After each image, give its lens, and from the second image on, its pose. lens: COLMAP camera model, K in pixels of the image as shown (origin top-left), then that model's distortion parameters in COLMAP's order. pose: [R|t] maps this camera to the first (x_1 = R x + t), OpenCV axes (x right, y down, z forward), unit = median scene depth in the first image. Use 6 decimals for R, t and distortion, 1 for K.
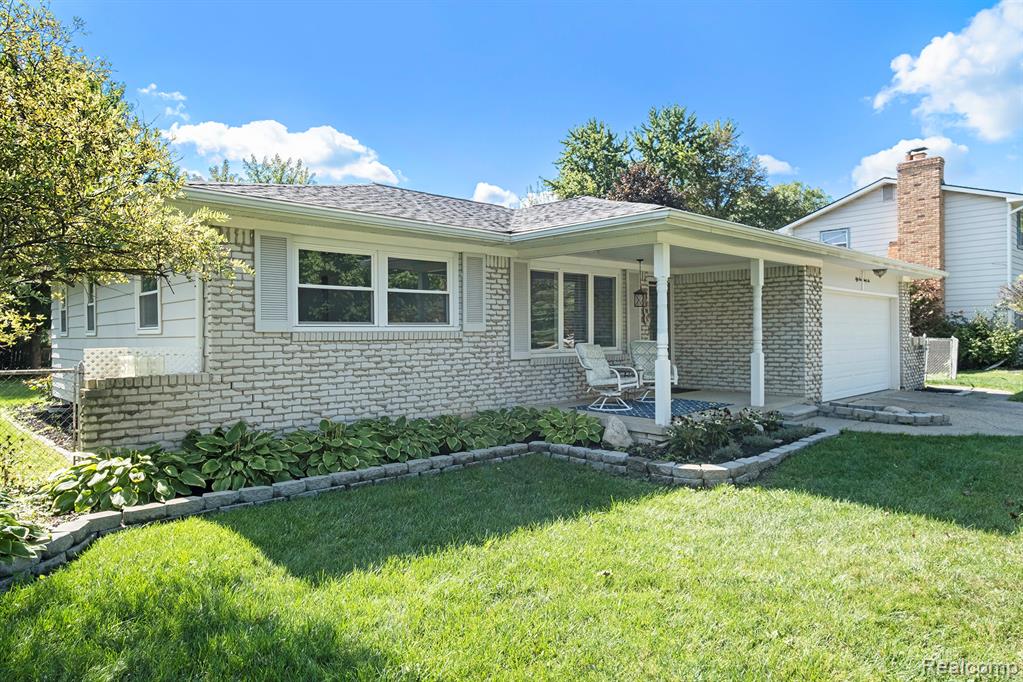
lens RADIAL K [[647.7, 0, 513.3], [0, 647.7, 341.5], [0, 0, 1]] dist [-0.000476, -0.000042]
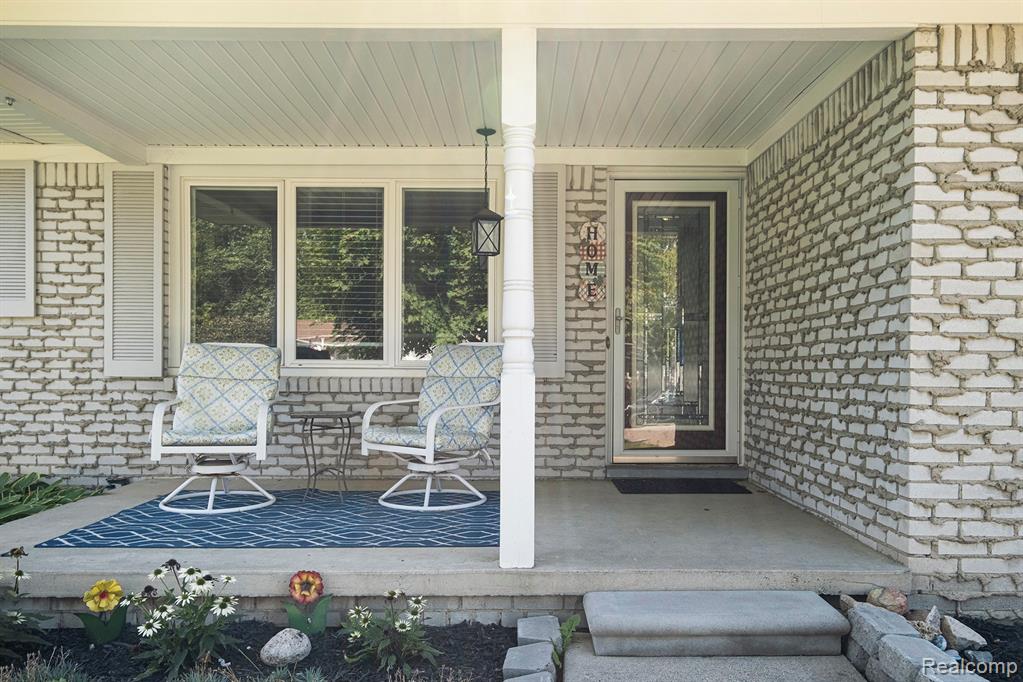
lens RADIAL K [[786.0, 0, 517.6], [0, 786.0, 372.1], [0, 0, 1]] dist [0.000307, 0.000989]
pose [[0.717282, 0.030049, -0.696135, 0.634458], [-0.020085, 0.999546, 0.022451, 0.005563], [0.696493, -0.002122, 0.717560, 0.810061]]
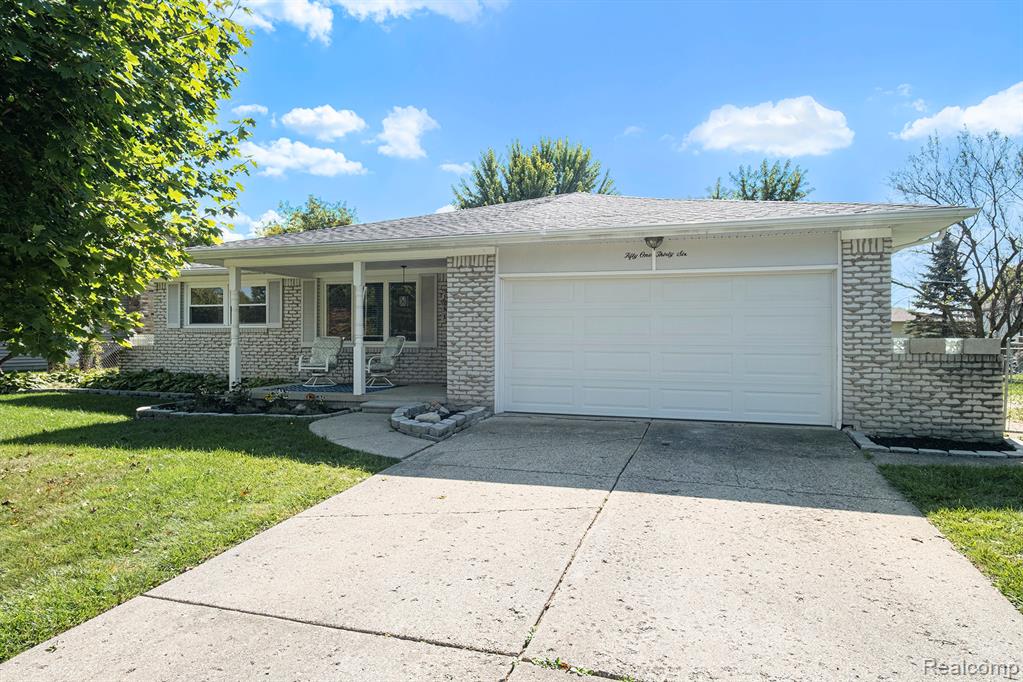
lens RADIAL K [[584.9, 0, 511.1], [0, 584.9, 333.1], [0, 0, 1]] dist [0.000783, 0.000196]
pose [[0.472930, 0.014420, -0.880982, 1.430799], [-0.008872, 0.999893, 0.011604, -0.024228], [0.881055, 0.002328, 0.473008, 0.805153]]
